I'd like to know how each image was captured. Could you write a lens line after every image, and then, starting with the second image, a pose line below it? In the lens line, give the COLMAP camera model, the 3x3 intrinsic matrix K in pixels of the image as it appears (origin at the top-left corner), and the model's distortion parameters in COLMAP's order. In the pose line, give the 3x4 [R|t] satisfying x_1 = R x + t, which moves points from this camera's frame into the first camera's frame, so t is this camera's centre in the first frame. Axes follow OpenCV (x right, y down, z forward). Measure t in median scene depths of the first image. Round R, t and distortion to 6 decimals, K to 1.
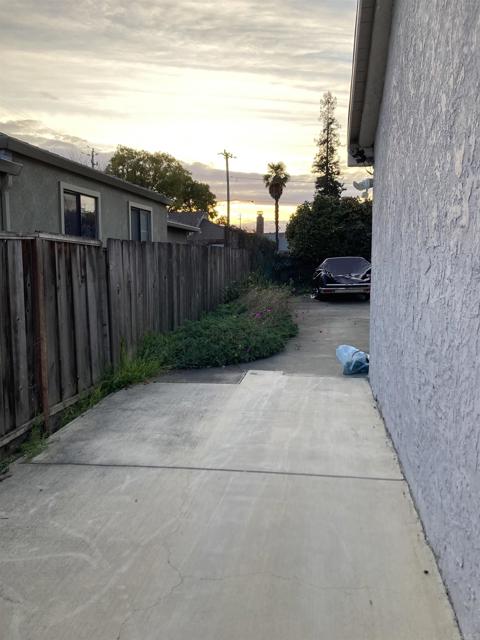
lens RADIAL K [[522.8, 0, 240.0], [0, 522.8, 320.0], [0, 0, 1]] dist [0.038473, -0.012399]
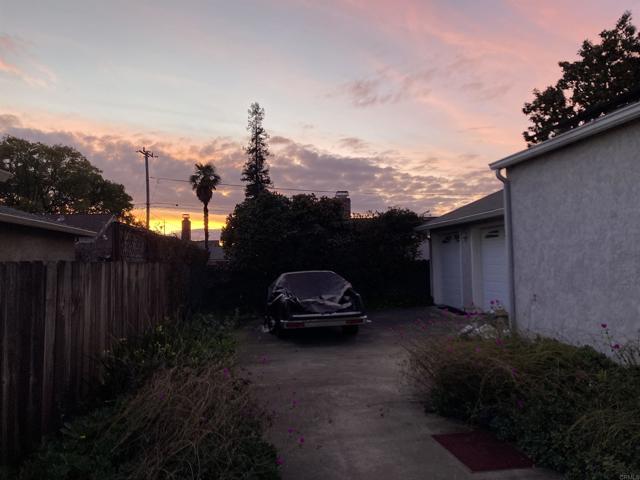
lens RADIAL K [[522.8, 0, 317.4], [0, 522.8, 236.0], [0, 0, 1]] dist [0.038473, -0.012399]
pose [[0.960428, 0.003087, 0.278510, 0.005101], [0.045745, 0.984611, -0.168665, -0.017911], [-0.274745, 0.174731, 0.945508, 0.121112]]
